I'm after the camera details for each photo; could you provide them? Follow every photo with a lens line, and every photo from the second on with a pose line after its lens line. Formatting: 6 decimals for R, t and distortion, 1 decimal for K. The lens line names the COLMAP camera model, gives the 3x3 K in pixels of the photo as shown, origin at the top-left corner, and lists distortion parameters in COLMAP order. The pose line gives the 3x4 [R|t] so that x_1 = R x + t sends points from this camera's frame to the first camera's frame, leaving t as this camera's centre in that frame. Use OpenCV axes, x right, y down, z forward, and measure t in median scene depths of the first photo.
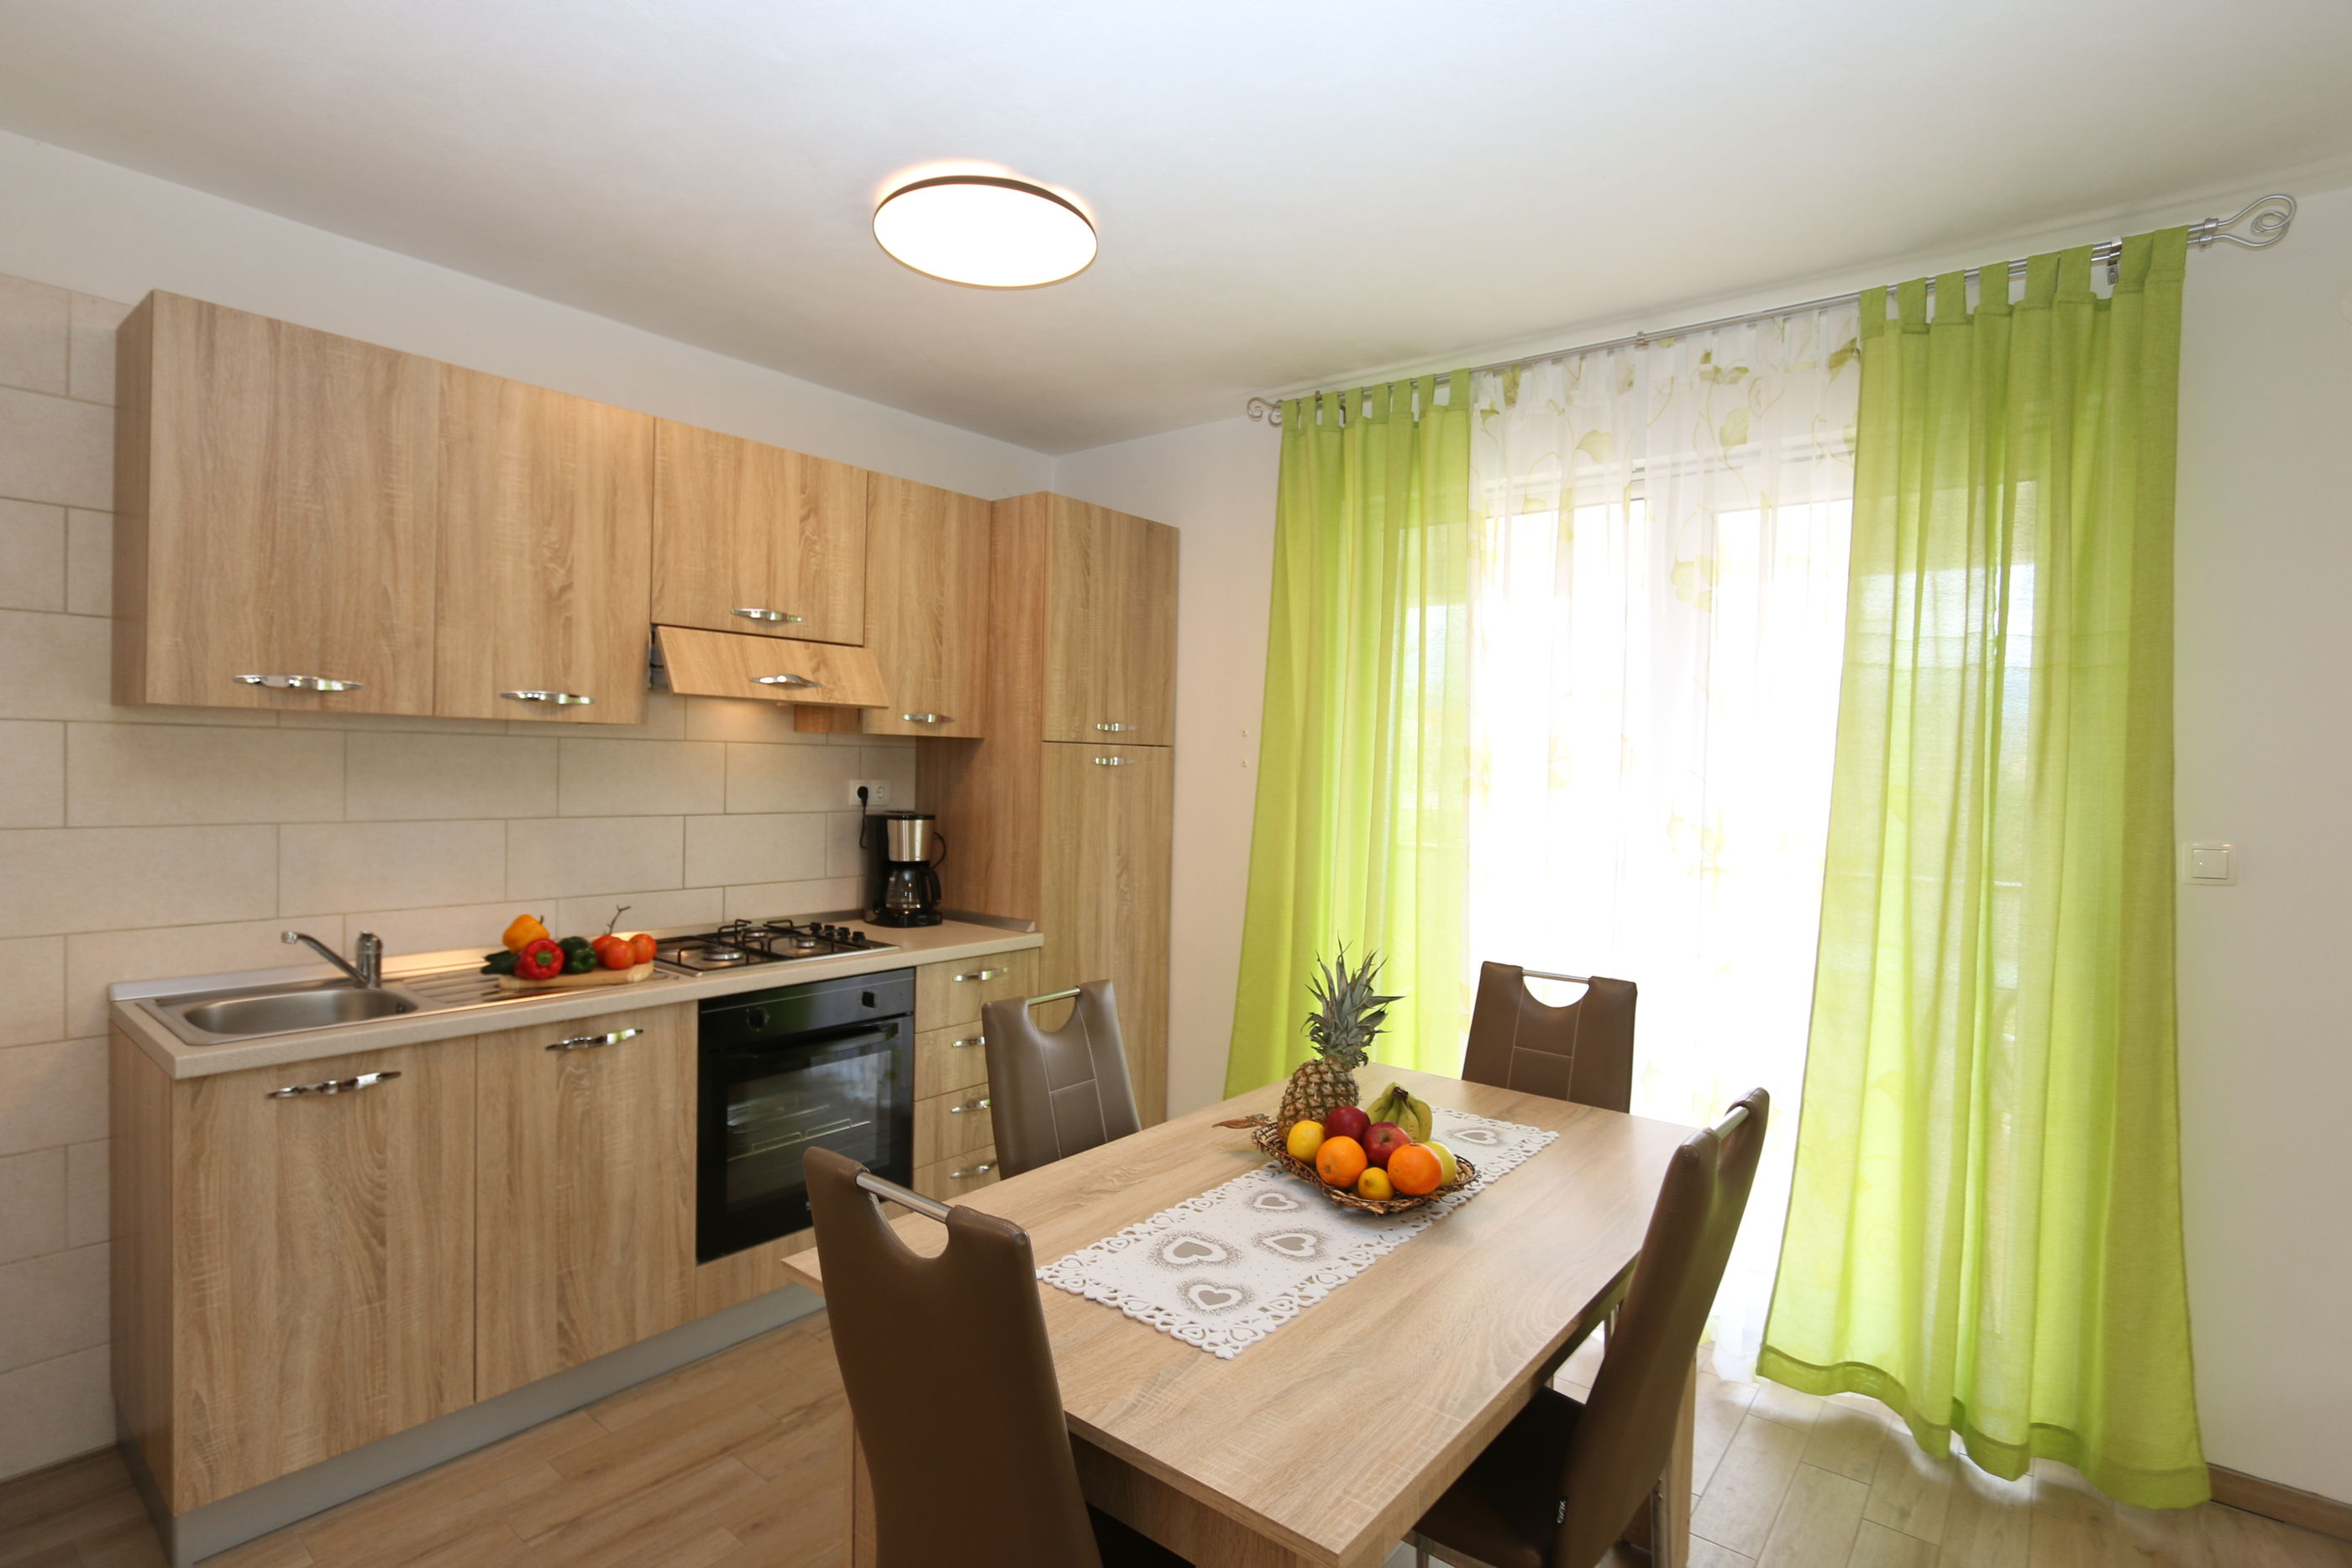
lens RADIAL K [[1170.7, 0, 1179.4], [0, 1170.7, 779.5], [0, 0, 1]] dist [-0.014747, 0.000416]
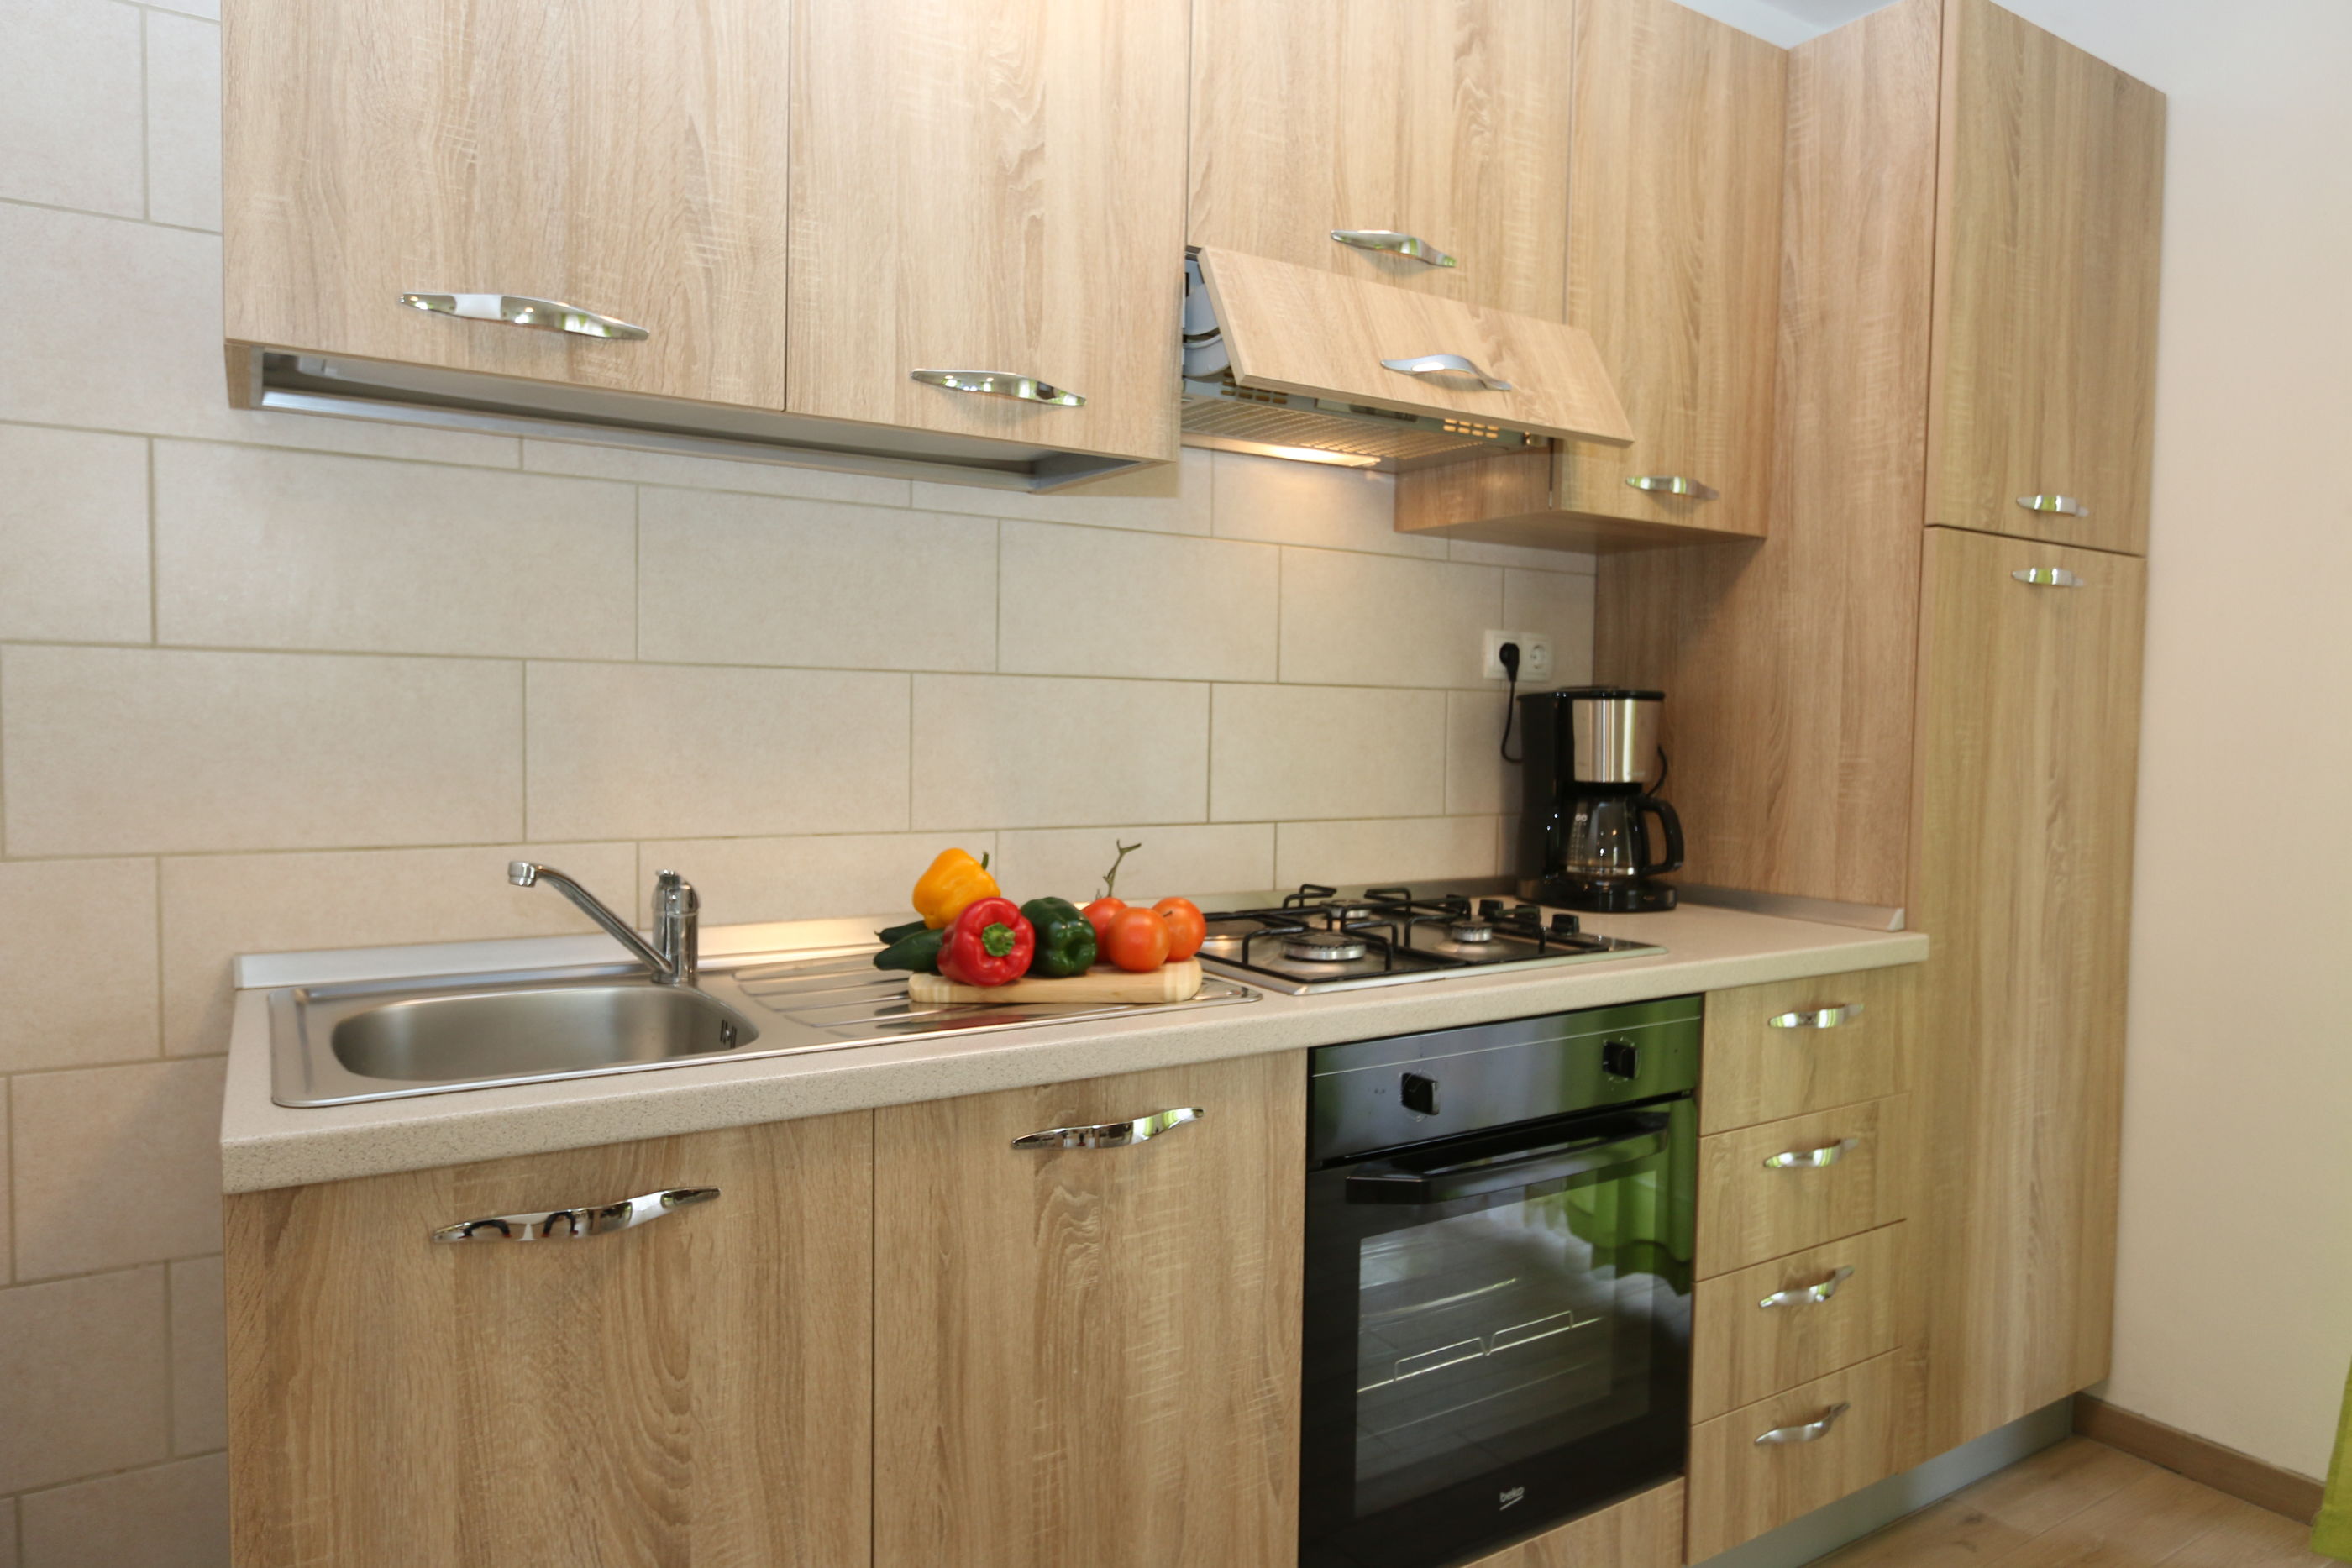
lens RADIAL K [[1481.3, 0, 1173.5], [0, 1481.3, 786.1], [0, 0, 1]] dist [-0.018082, 0.001923]
pose [[0.948811, 0.008441, -0.315733, -0.286069], [-0.000573, 0.999687, 0.025005, 0.075526], [0.315845, -0.023544, 0.948519, 0.453841]]
